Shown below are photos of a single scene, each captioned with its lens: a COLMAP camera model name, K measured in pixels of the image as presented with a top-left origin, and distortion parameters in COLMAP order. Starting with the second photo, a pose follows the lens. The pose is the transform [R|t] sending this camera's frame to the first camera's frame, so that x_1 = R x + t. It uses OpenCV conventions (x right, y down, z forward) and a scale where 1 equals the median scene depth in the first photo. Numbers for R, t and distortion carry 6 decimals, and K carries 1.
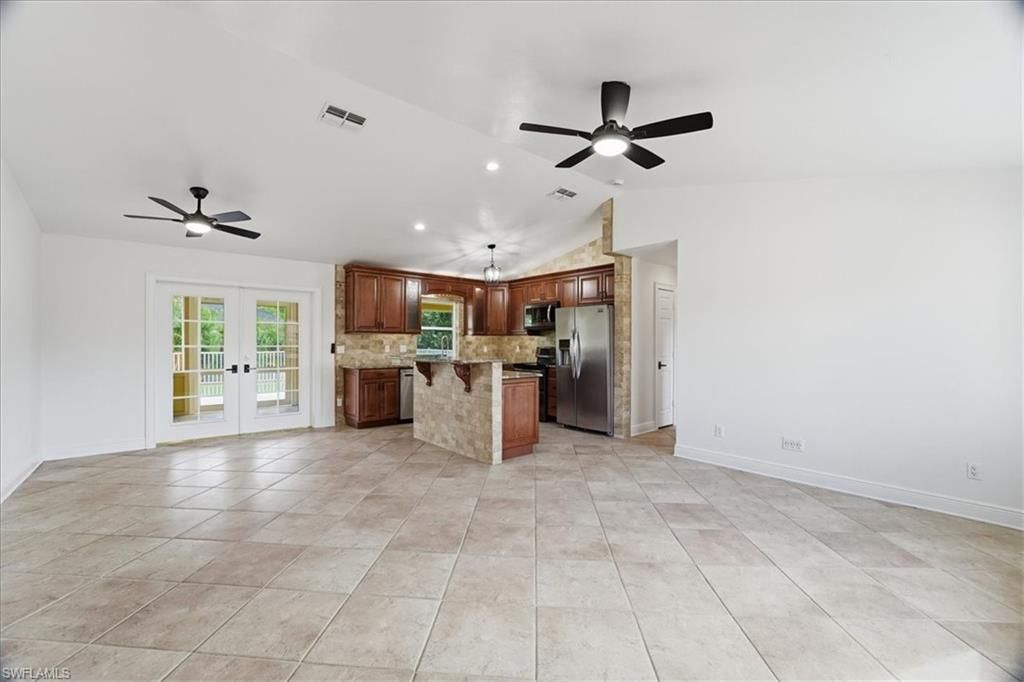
lens RADIAL K [[424.1, 0, 511.7], [0, 424.1, 341.0], [0, 0, 1]] dist [0.002574, 0.000216]
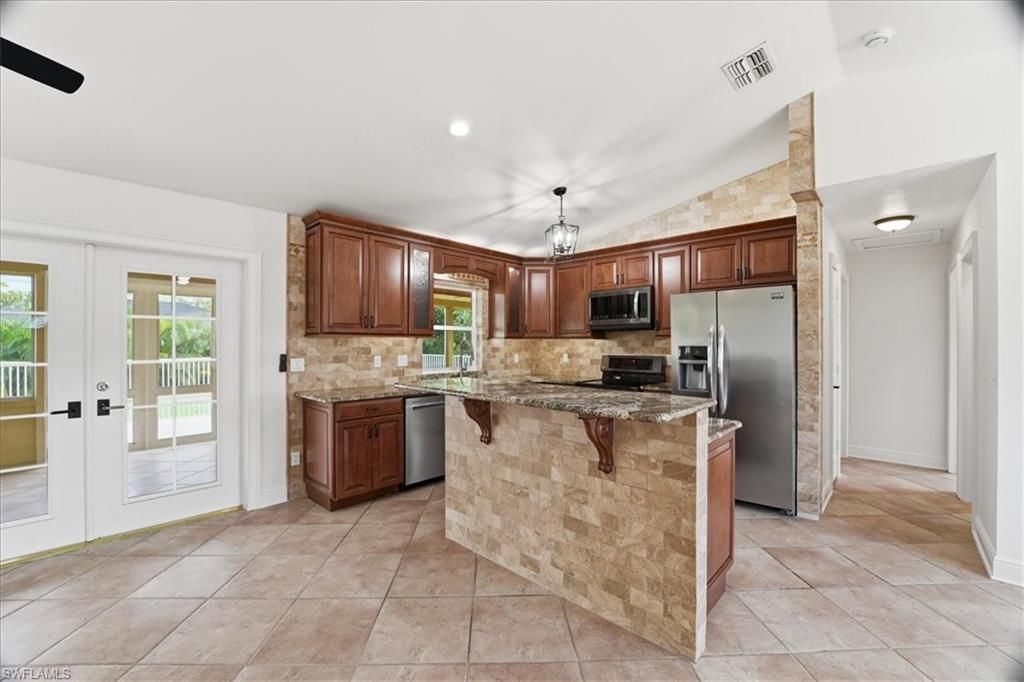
lens RADIAL K [[418.9, 0, 513.0], [0, 418.9, 340.2], [0, 0, 1]] dist [-0.010640, 0.000204]
pose [[0.994829, -0.002064, 0.101547, -0.173902], [0.002365, 0.999993, -0.002844, -0.010465], [-0.101540, 0.003070, 0.994827, 0.417740]]
